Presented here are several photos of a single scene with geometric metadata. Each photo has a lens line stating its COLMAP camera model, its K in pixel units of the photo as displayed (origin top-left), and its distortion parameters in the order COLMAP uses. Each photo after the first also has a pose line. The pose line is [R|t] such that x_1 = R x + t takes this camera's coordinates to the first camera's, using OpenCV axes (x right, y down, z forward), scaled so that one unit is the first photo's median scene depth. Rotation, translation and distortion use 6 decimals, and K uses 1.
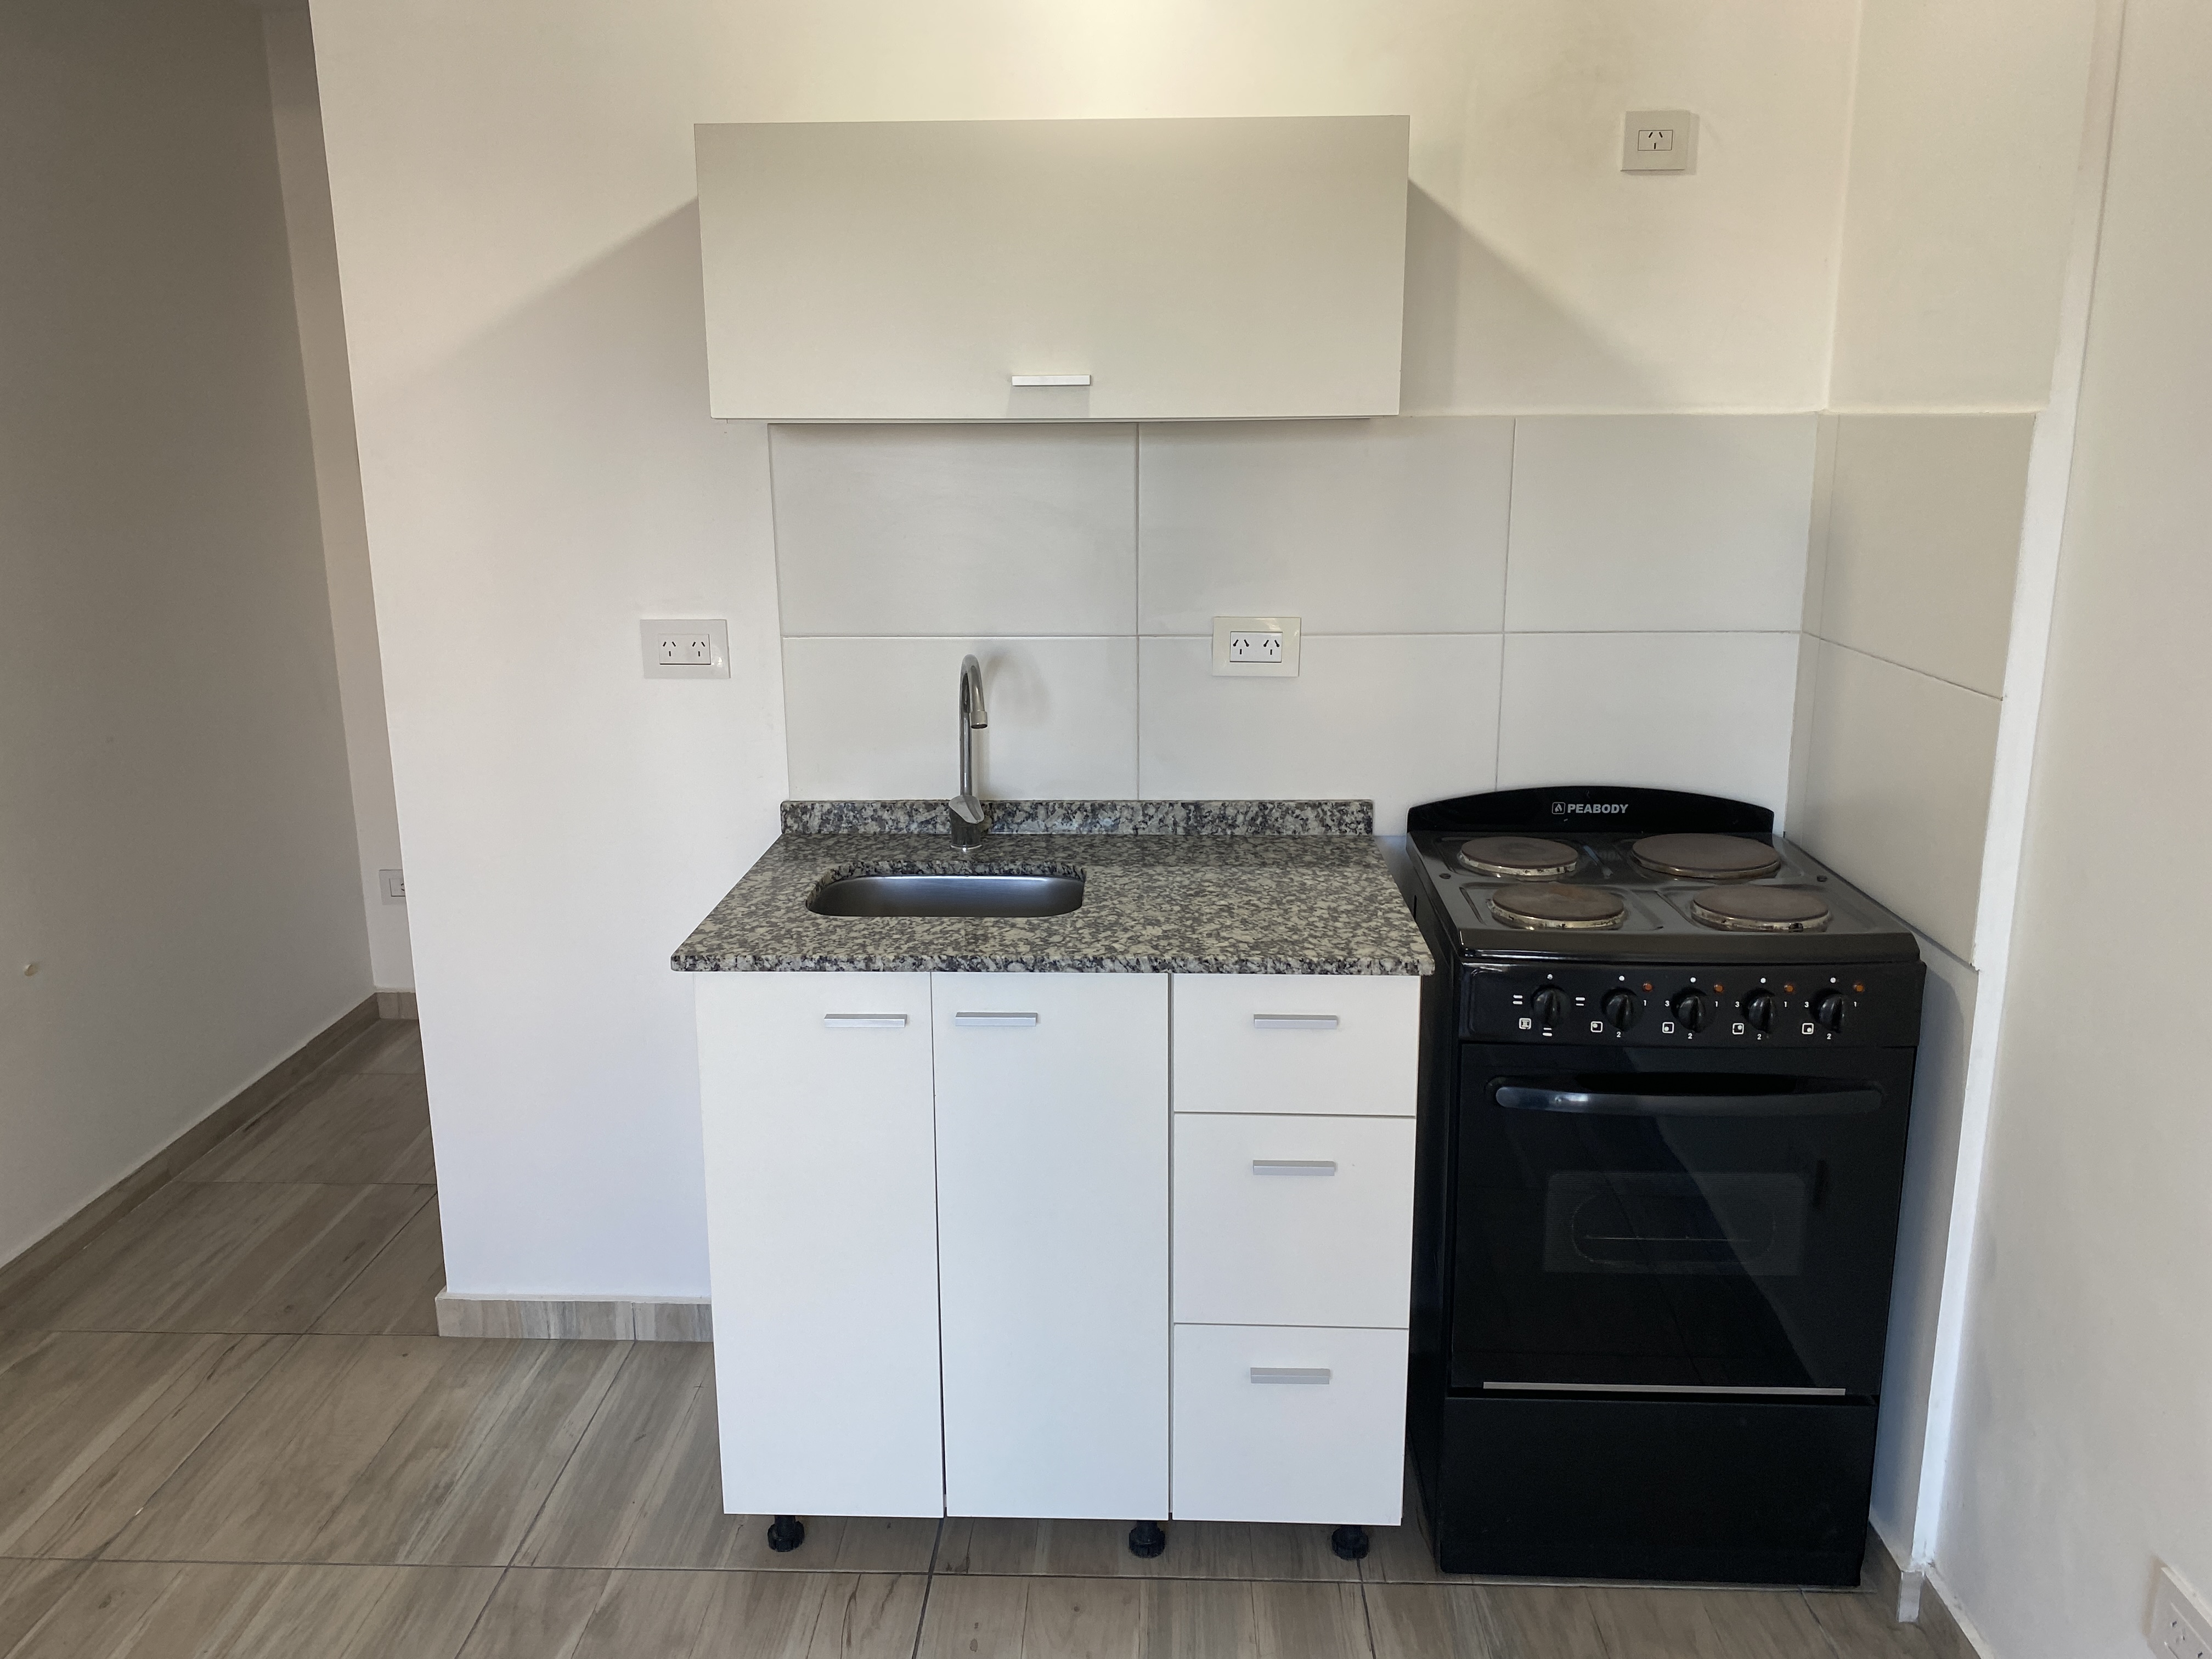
lens RADIAL K [[1678.1, 0, 1090.8], [0, 1678.1, 822.4], [0, 0, 1]] dist [0.035433, -0.050191]
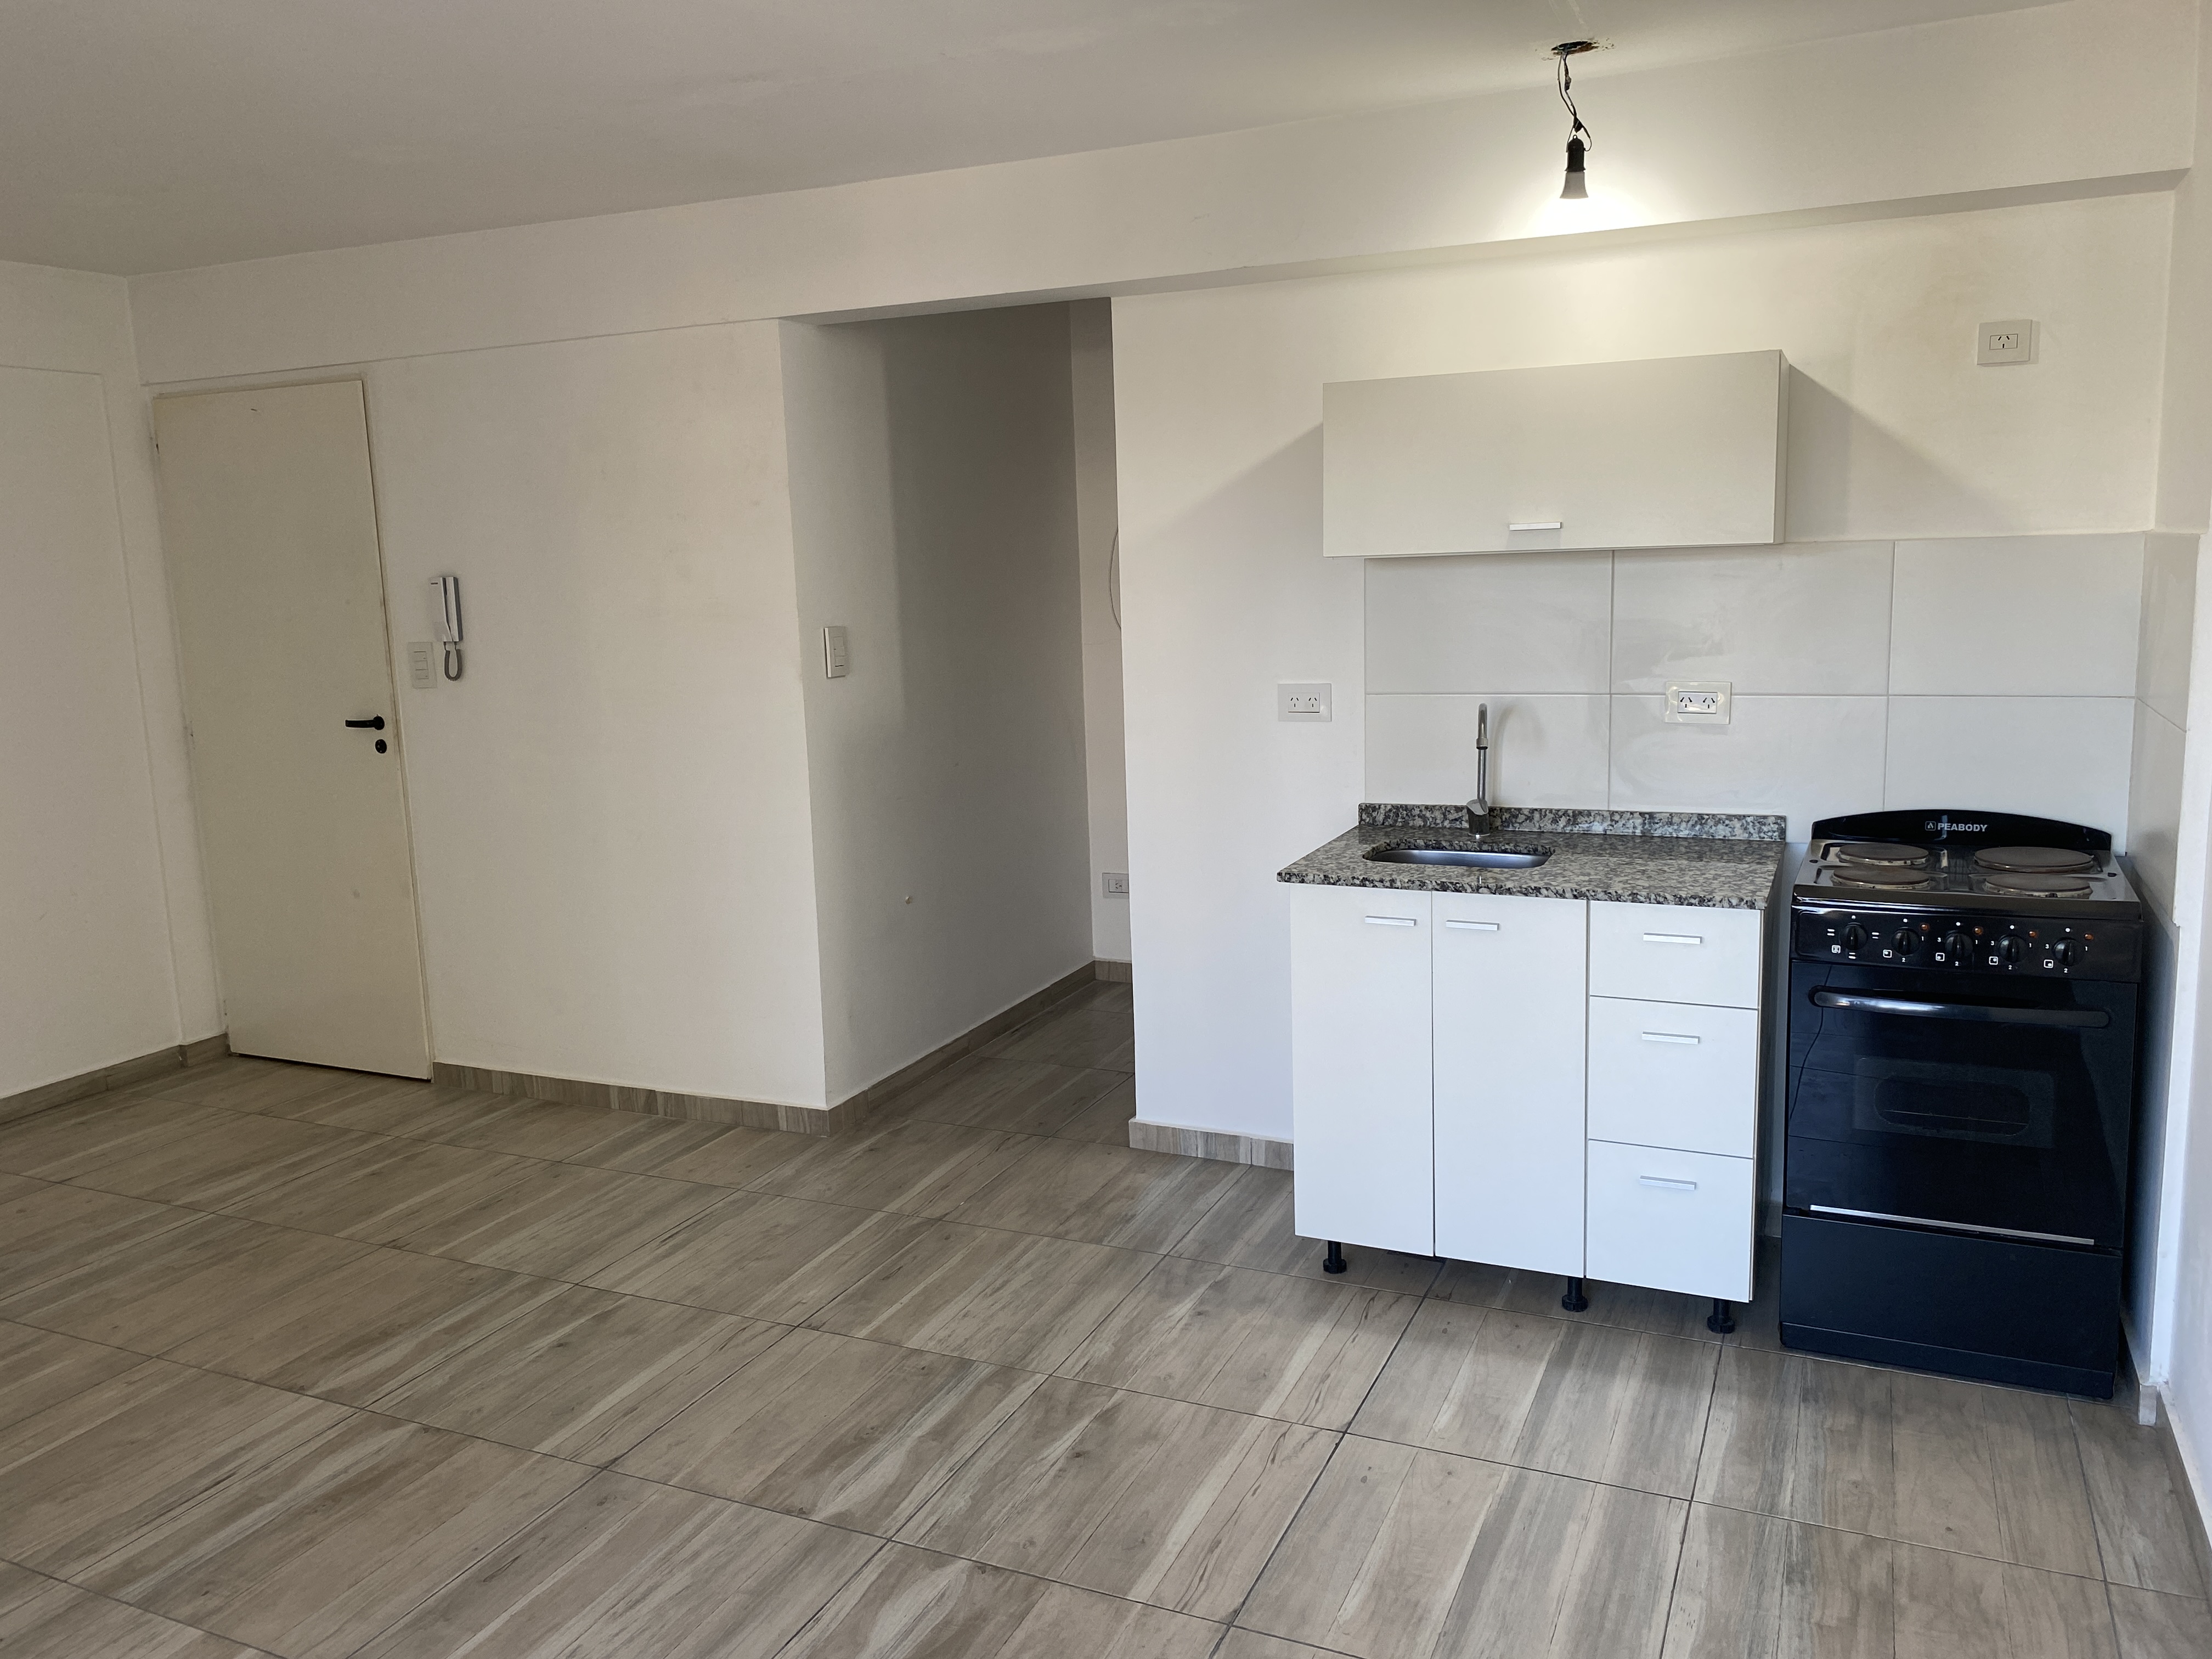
lens RADIAL K [[1668.4, 0, 1100.3], [0, 1668.4, 821.6], [0, 0, 1]] dist [0.093880, -0.323998]
pose [[0.925609, 0.032553, -0.377078, 0.176661], [-0.058024, 0.996722, -0.056386, 0.107300], [0.374006, 0.074071, 0.924464, -0.504301]]
